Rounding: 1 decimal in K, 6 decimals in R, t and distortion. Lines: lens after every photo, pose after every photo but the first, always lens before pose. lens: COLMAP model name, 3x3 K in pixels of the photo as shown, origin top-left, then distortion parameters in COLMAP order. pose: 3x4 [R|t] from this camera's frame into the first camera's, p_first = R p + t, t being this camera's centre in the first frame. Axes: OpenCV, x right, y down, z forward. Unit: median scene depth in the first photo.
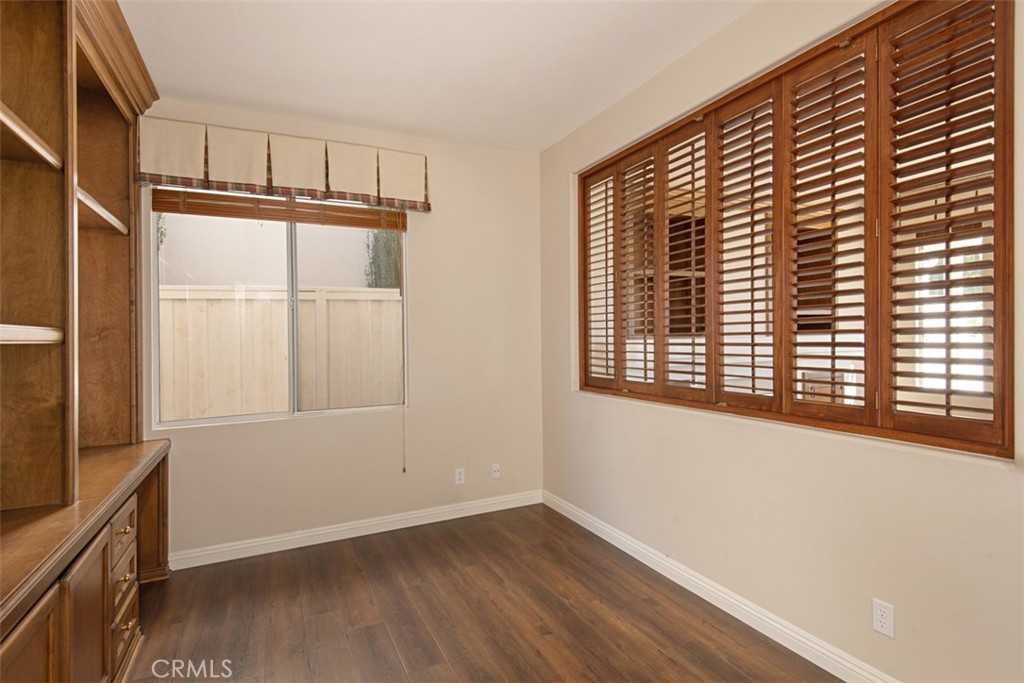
lens RADIAL K [[516.1, 0, 516.4], [0, 516.1, 346.1], [0, 0, 1]] dist [0.014583, -0.009908]
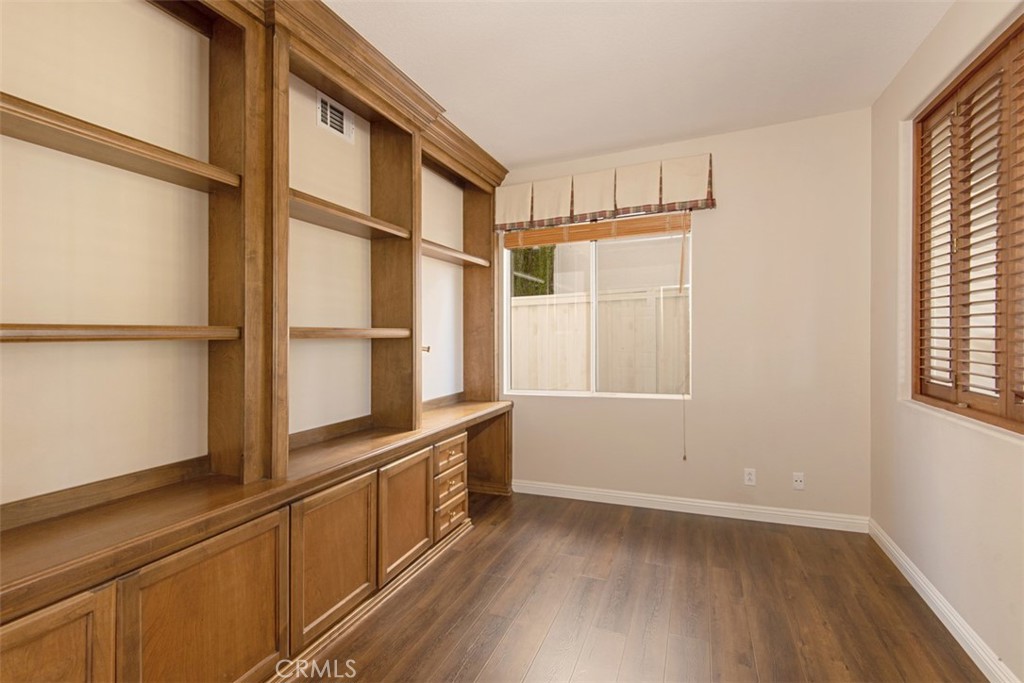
lens RADIAL K [[462.9, 0, 510.6], [0, 462.9, 331.1], [0, 0, 1]] dist [0.014501, -0.010466]
pose [[0.662458, -0.004780, -0.749084, 0.276416], [-0.005652, 0.999919, -0.011379, -0.005054], [0.749077, 0.011772, 0.662378, 0.111658]]
